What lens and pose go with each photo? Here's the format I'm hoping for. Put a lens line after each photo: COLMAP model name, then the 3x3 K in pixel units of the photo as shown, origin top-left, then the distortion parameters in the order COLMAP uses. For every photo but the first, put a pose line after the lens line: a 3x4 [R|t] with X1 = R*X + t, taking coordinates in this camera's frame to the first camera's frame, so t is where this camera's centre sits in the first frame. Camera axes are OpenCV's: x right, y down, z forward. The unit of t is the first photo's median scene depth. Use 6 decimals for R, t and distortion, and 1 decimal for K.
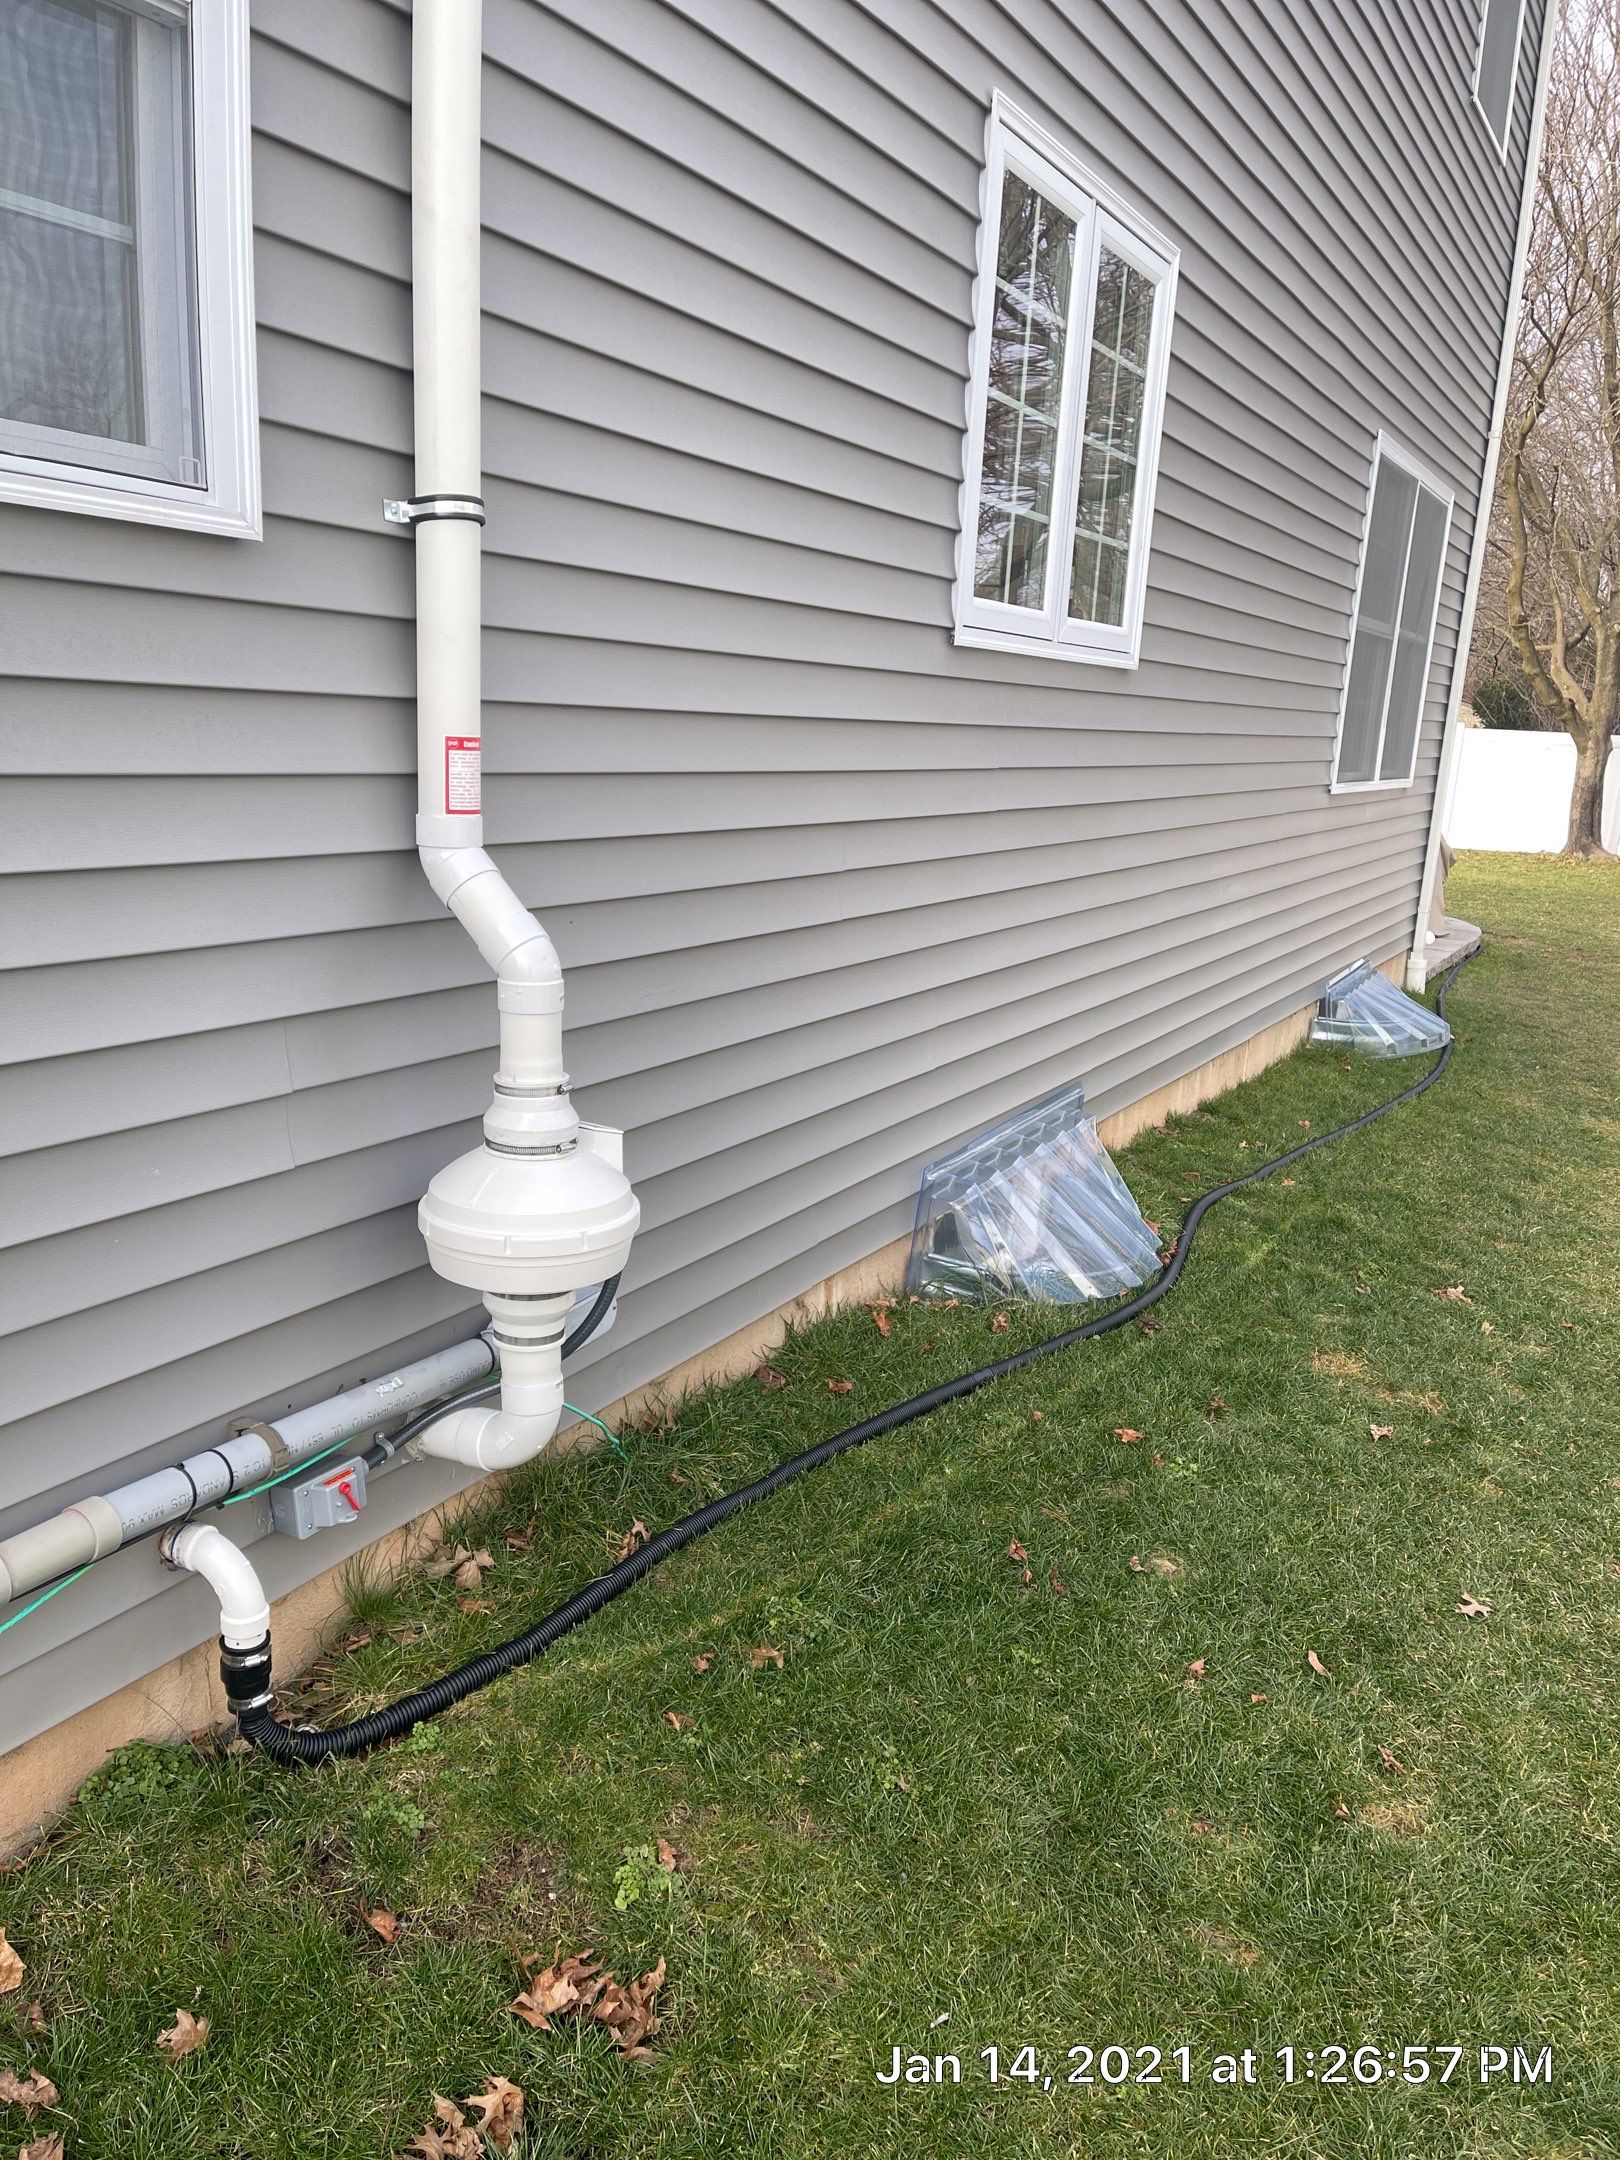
lens RADIAL K [[1667.3, 0, 854.9], [0, 1667.3, 1118.7], [0, 0, 1]] dist [0.032777, -0.004419]
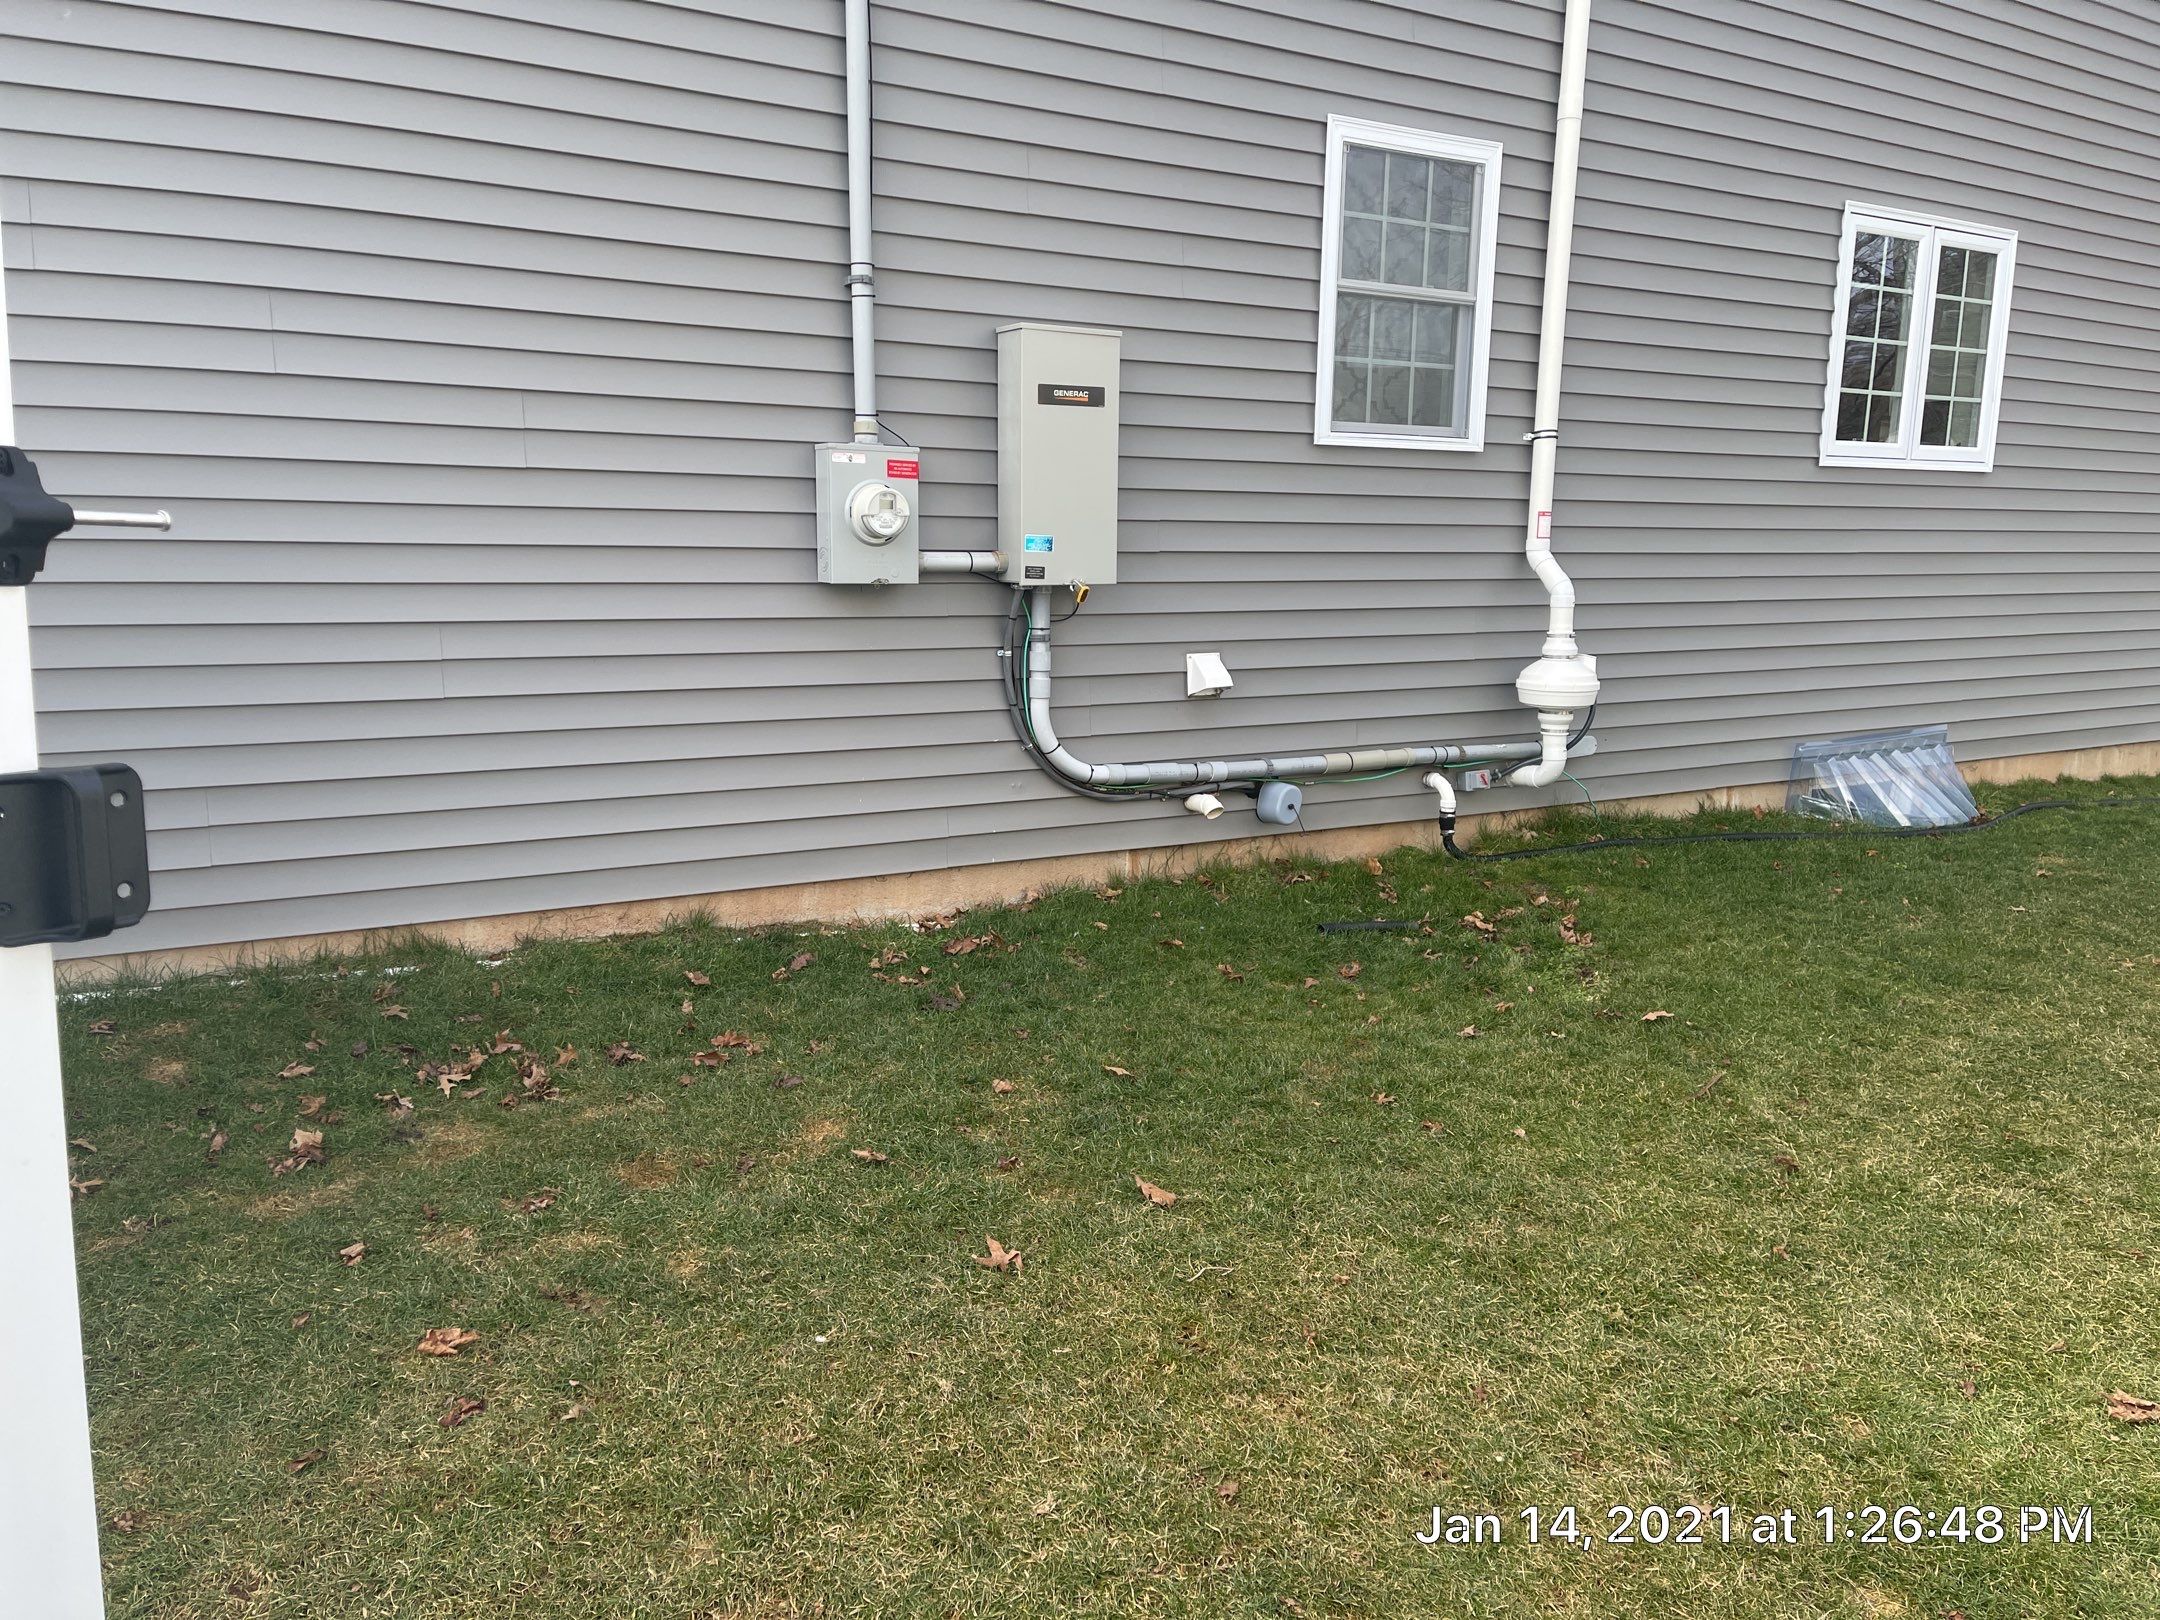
lens RADIAL K [[1626.1, 0, 1080.0], [0, 1626.1, 810.0], [0, 0, 1]] dist [0.079623, -0.087287]
pose [[0.858454, 0.042640, -0.511115, 0.520813], [-0.087931, 0.994019, -0.064760, 0.512791], [0.505296, 0.100536, 0.857069, -1.694249]]
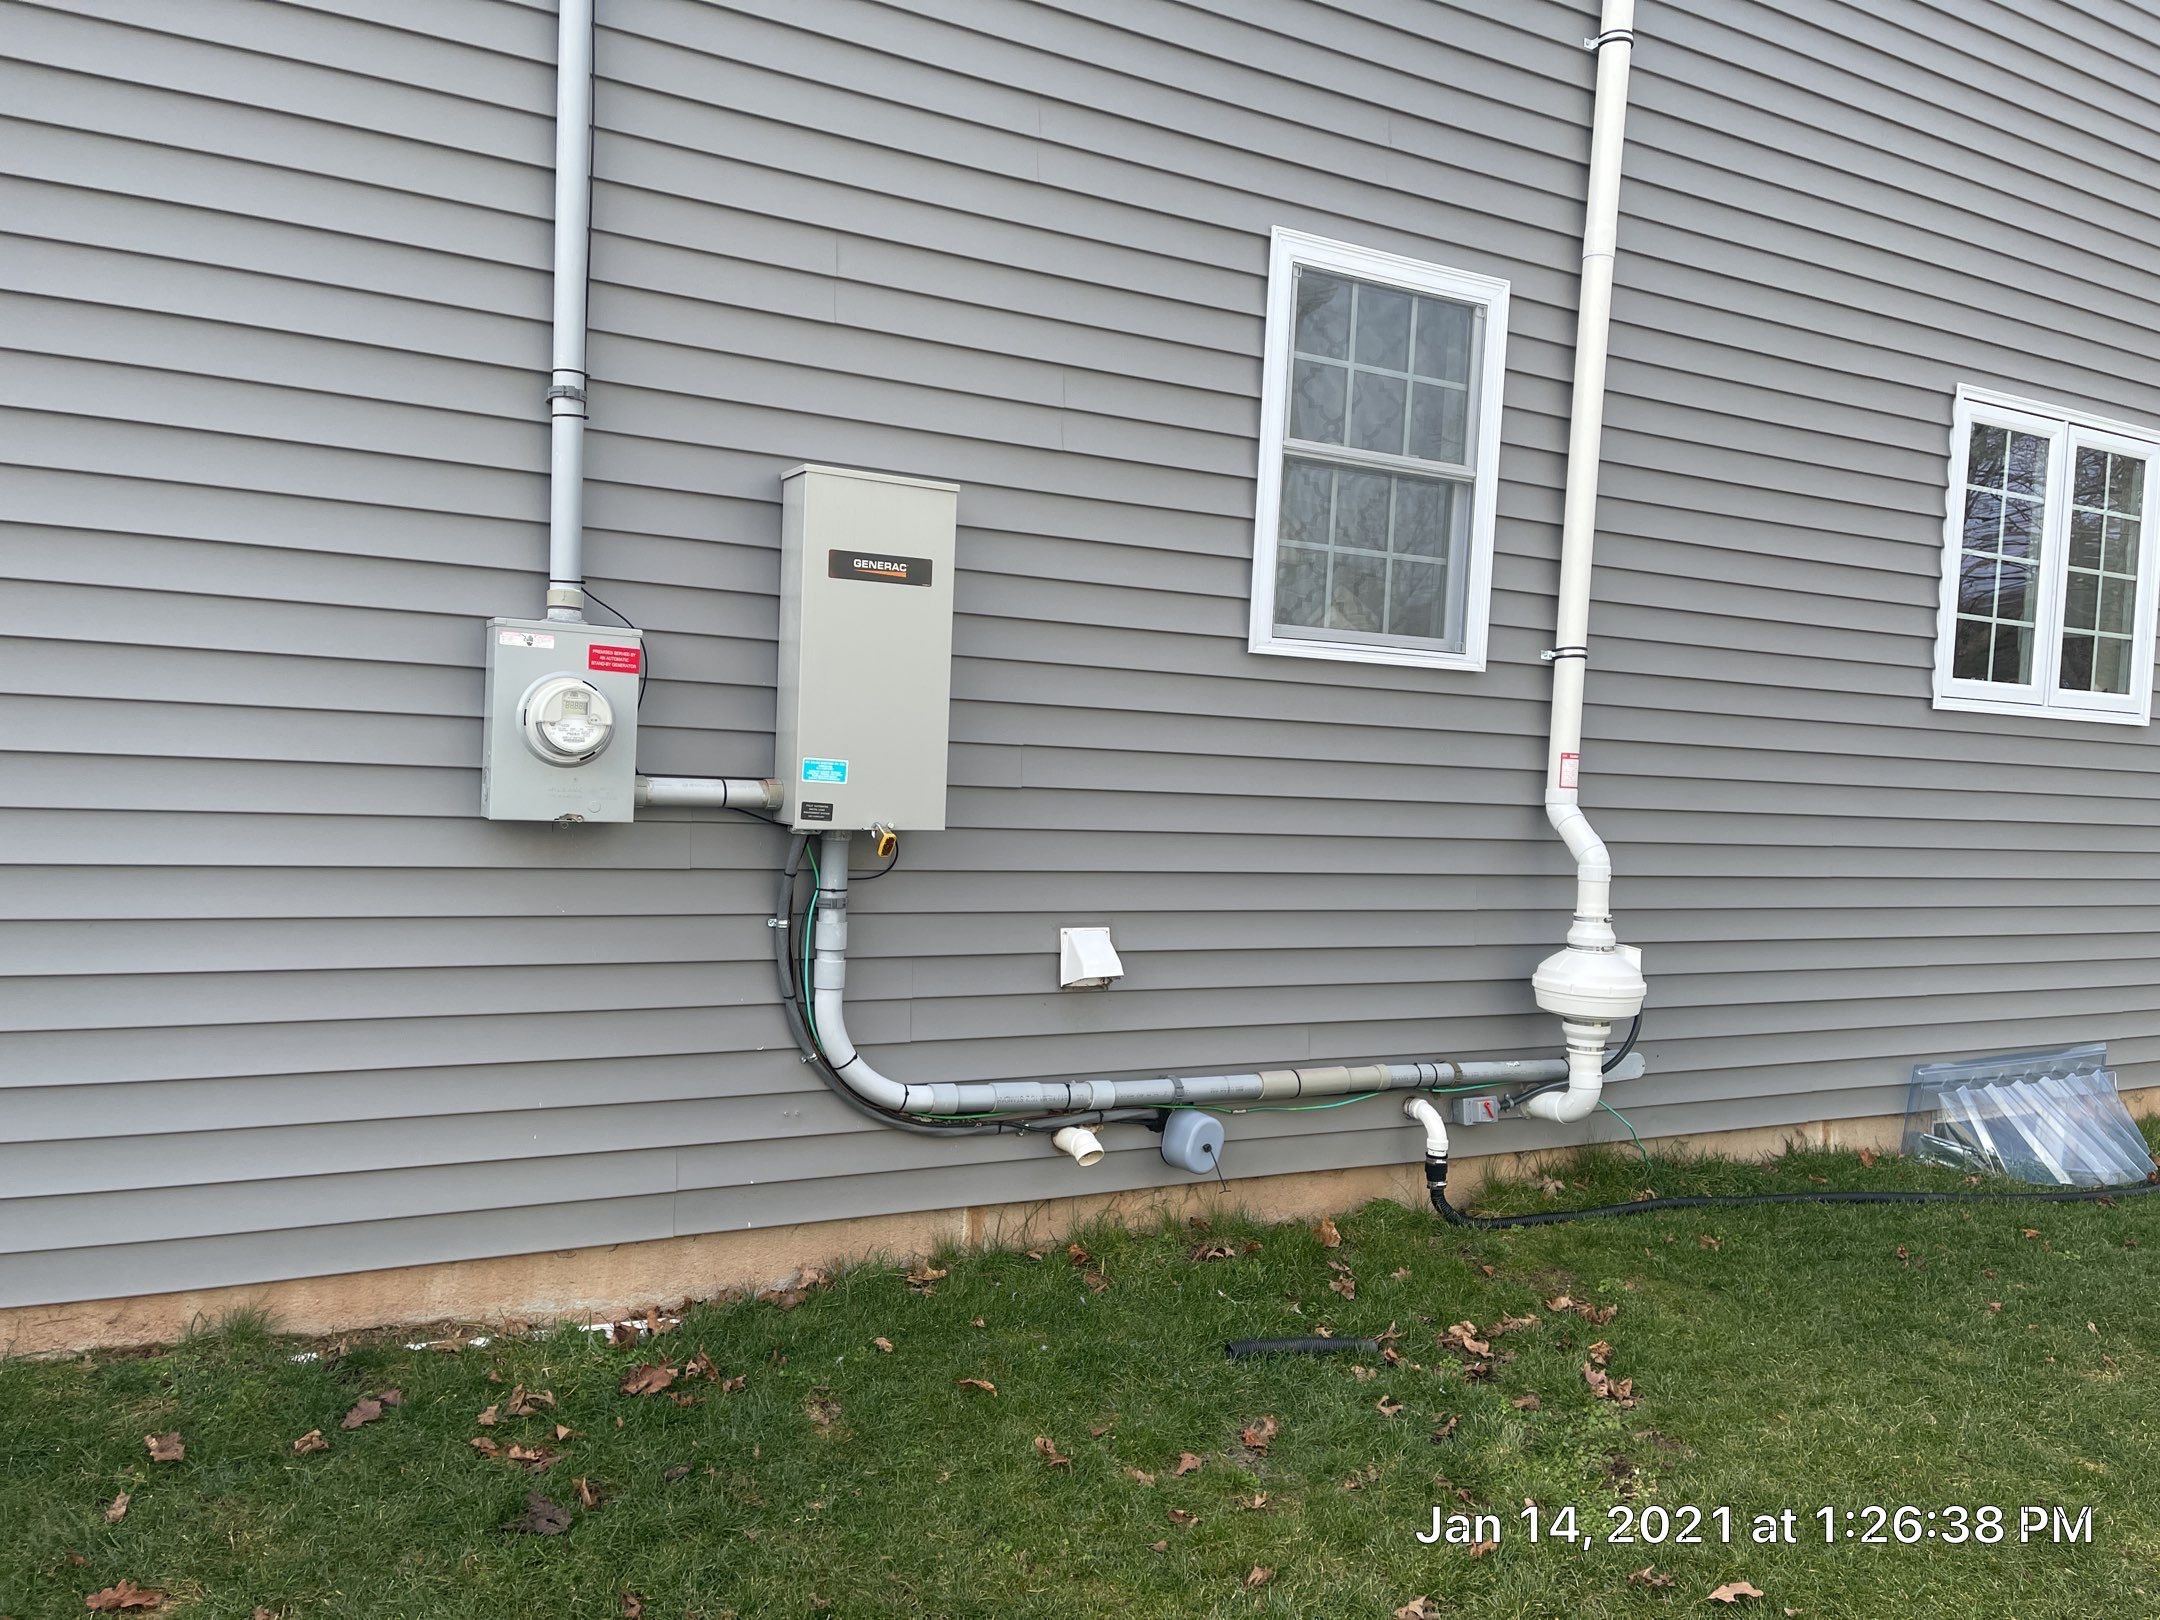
lens RADIAL K [[1626.1, 0, 1080.0], [0, 1626.1, 810.0], [0, 0, 1]] dist [0.079623, -0.087287]
pose [[0.837714, 0.003337, -0.546099, 0.374746], [-0.130269, 0.972336, -0.193890, 0.321380], [0.530345, 0.233564, 0.814974, -0.994345]]
